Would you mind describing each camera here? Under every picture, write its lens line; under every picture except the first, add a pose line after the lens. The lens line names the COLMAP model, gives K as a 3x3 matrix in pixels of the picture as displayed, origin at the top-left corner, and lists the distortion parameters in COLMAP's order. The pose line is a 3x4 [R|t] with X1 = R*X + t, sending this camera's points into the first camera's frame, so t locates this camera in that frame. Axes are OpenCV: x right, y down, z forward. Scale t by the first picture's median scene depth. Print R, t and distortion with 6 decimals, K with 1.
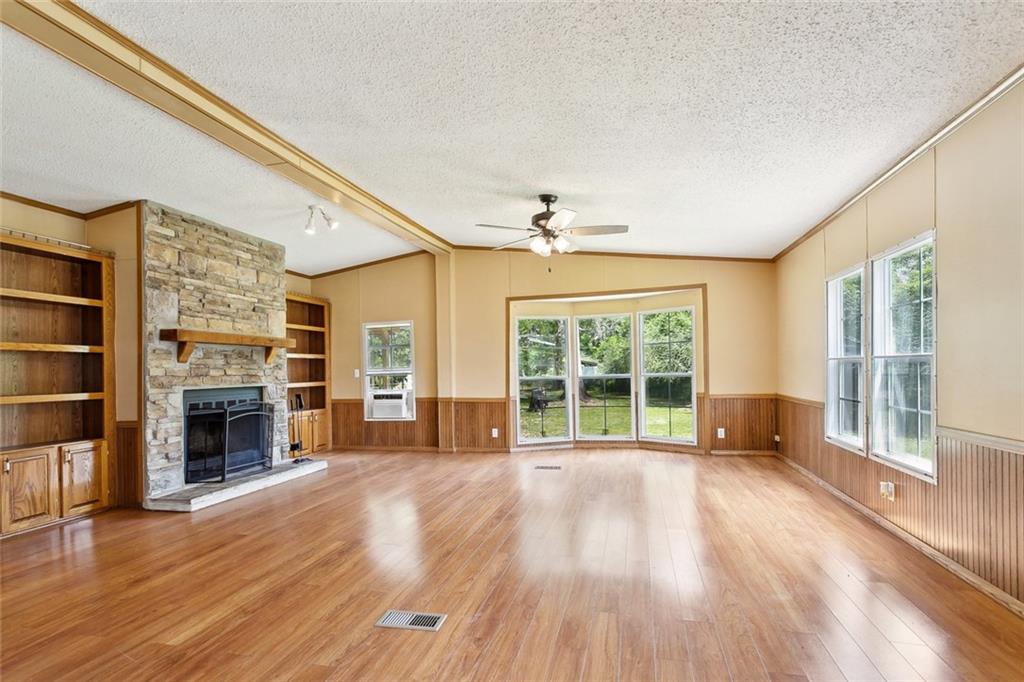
lens RADIAL K [[490.8, 0, 520.2], [0, 490.8, 359.2], [0, 0, 1]] dist [-0.002492, 0.002123]
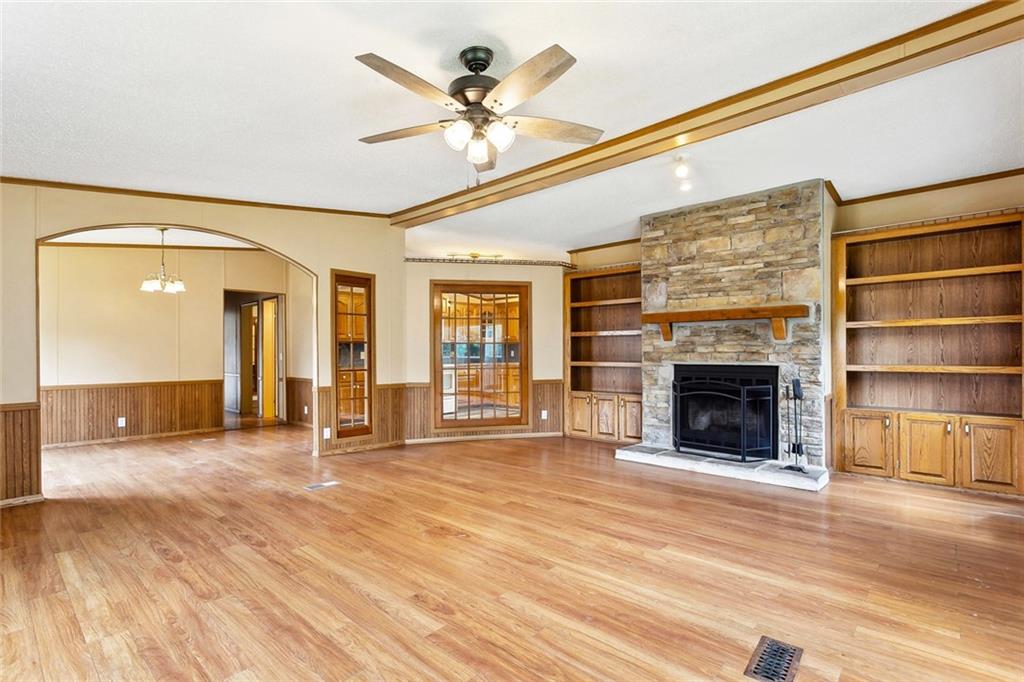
lens RADIAL K [[490.8, 0, 508.4], [0, 490.8, 349.2], [0, 0, 1]] dist [-0.002492, 0.002123]
pose [[-0.491797, 0.019249, -0.870497, 0.471295], [0.034846, 0.999390, 0.002413, 0.010122], [0.870012, -0.029146, -0.492168, 1.133007]]
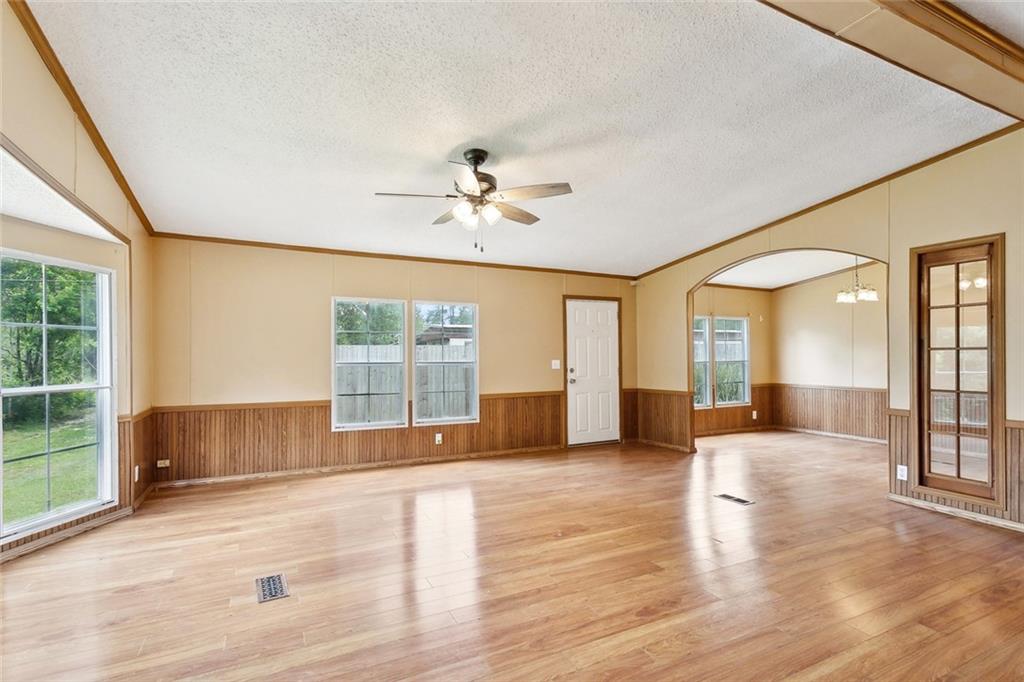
lens RADIAL K [[490.8, 0, 501.6], [0, 490.8, 346.8], [0, 0, 1]] dist [-0.002492, 0.002123]
pose [[-0.626293, 0.038928, 0.778615, -0.501497], [0.000210, 0.998761, -0.049765, 0.019120], [-0.779588, -0.031004, -0.625525, 1.262405]]
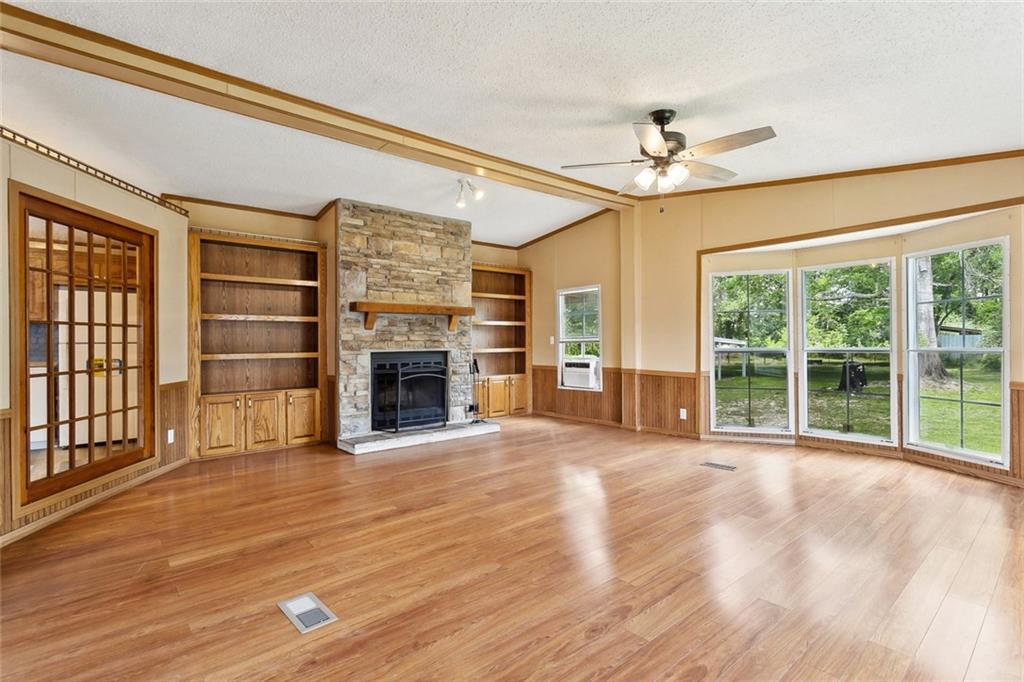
lens RADIAL K [[490.8, 0, 516.9], [0, 490.8, 330.3], [0, 0, 1]] dist [-0.002492, 0.002123]
pose [[0.813681, 0.003833, -0.581299, 0.276922], [0.001924, 0.999955, 0.009286, -0.001391], [0.581308, -0.008674, 0.813637, 0.212547]]
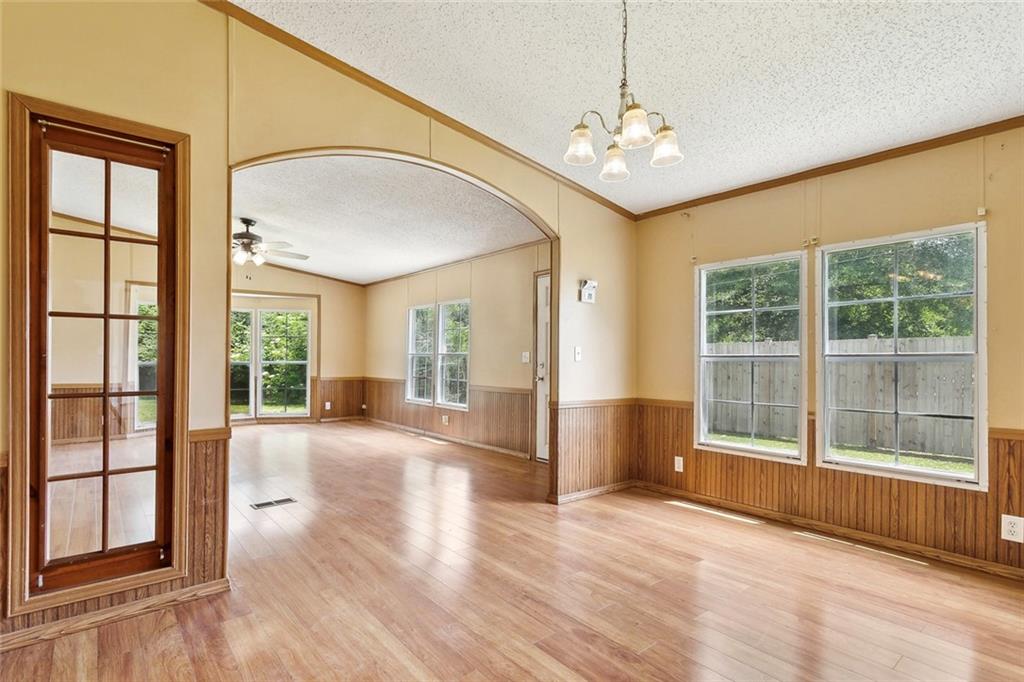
lens RADIAL K [[490.8, 0, 515.1], [0, 490.8, 359.9], [0, 0, 1]] dist [-0.002492, 0.002123]
pose [[0.590864, 0.022247, 0.806465, -0.483783], [-0.034650, 0.999397, -0.002182, 0.009572], [-0.806027, -0.026655, 0.591278, -0.283647]]
